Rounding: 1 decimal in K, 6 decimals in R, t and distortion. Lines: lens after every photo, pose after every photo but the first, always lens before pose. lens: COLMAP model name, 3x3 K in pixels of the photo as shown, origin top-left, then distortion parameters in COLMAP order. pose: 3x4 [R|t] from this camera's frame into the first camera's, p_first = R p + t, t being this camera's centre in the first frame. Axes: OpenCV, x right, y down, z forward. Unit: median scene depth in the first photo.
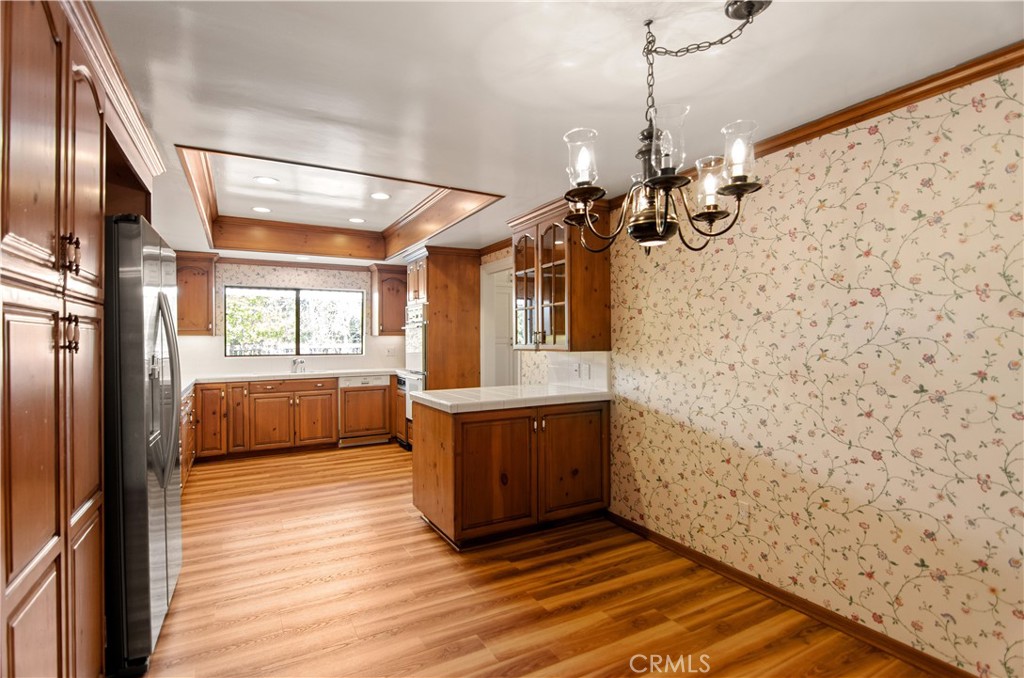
lens RADIAL K [[495.5, 0, 514.4], [0, 495.5, 343.2], [0, 0, 1]] dist [-0.004324, 0.006060]
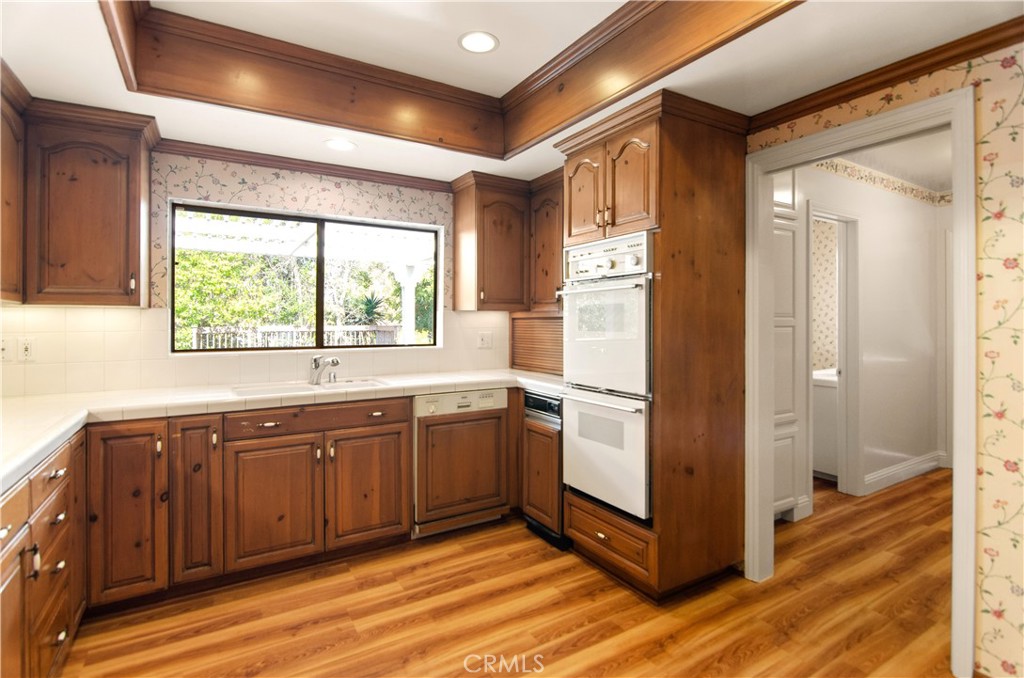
lens RADIAL K [[495.5, 0, 504.1], [0, 495.5, 321.4], [0, 0, 1]] dist [-0.004324, 0.006060]
pose [[0.999610, 0.002497, 0.027827, -0.272318], [-0.002268, 0.999963, -0.008252, 0.000368], [-0.027847, 0.008186, 0.999579, 0.503047]]
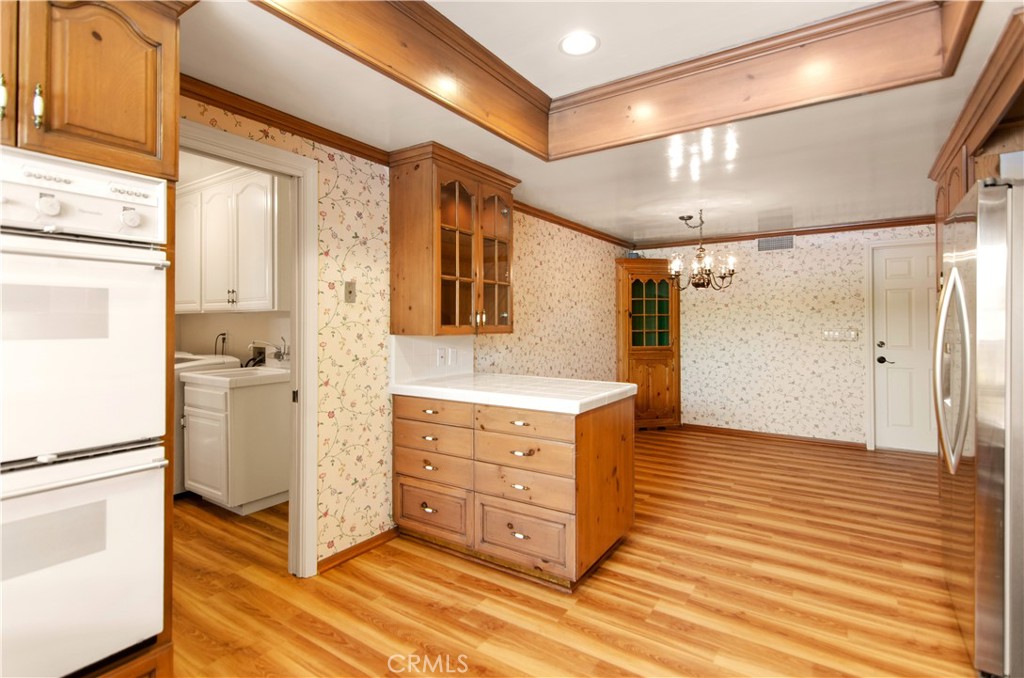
lens RADIAL K [[495.5, 0, 534.3], [0, 495.5, 319.8], [0, 0, 1]] dist [-0.004324, 0.006060]
pose [[-0.469547, 0.010791, 0.882841, -1.446439], [0.008311, 0.999935, -0.007802, -0.002822], [-0.882868, 0.003674, -0.469606, 2.613499]]
